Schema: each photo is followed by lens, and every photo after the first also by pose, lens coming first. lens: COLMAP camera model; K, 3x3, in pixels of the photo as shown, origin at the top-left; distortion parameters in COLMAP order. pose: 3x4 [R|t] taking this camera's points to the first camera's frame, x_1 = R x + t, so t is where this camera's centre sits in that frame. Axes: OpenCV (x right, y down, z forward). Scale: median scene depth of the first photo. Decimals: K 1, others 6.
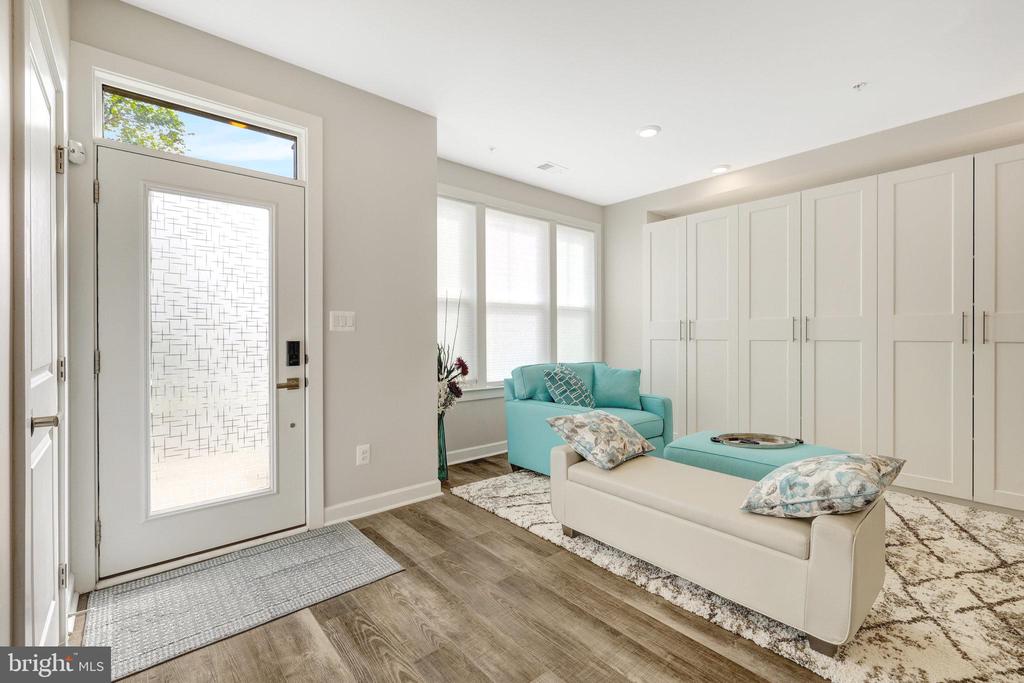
lens RADIAL K [[437.7, 0, 513.6], [0, 437.7, 337.8], [0, 0, 1]] dist [0.000123, 0.000314]
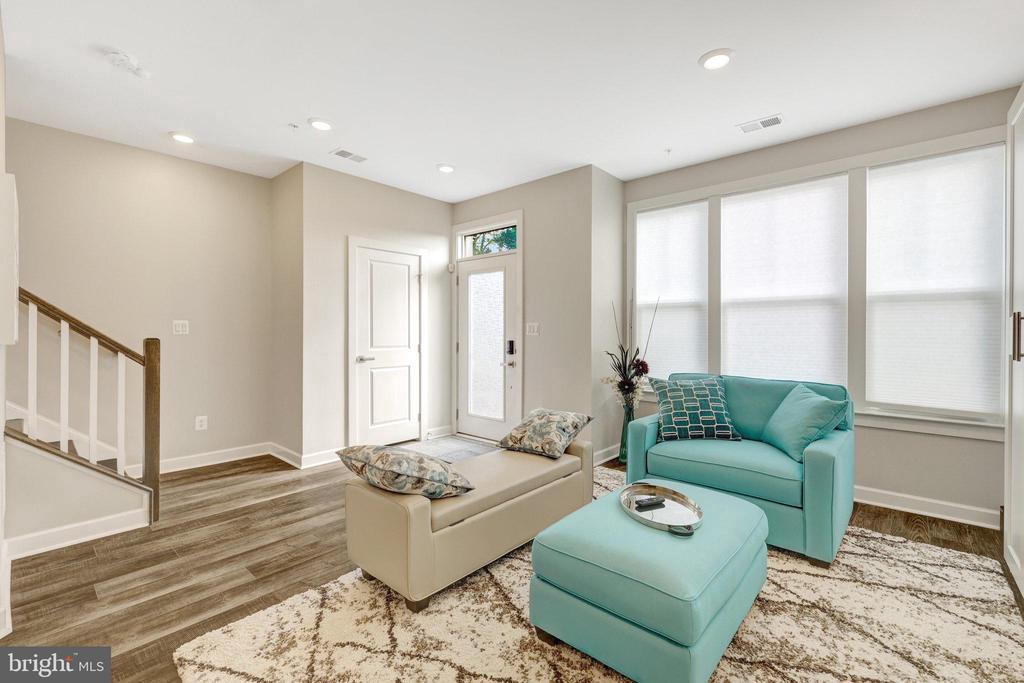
lens RADIAL K [[437.7, 0, 515.2], [0, 437.7, 335.5], [0, 0, 1]] dist [0.000123, 0.000314]
pose [[0.145183, 0.006096, -0.989386, 1.282586], [-0.010281, 0.999936, 0.004653, -0.022694], [0.989351, 0.009496, 0.145237, 0.753446]]
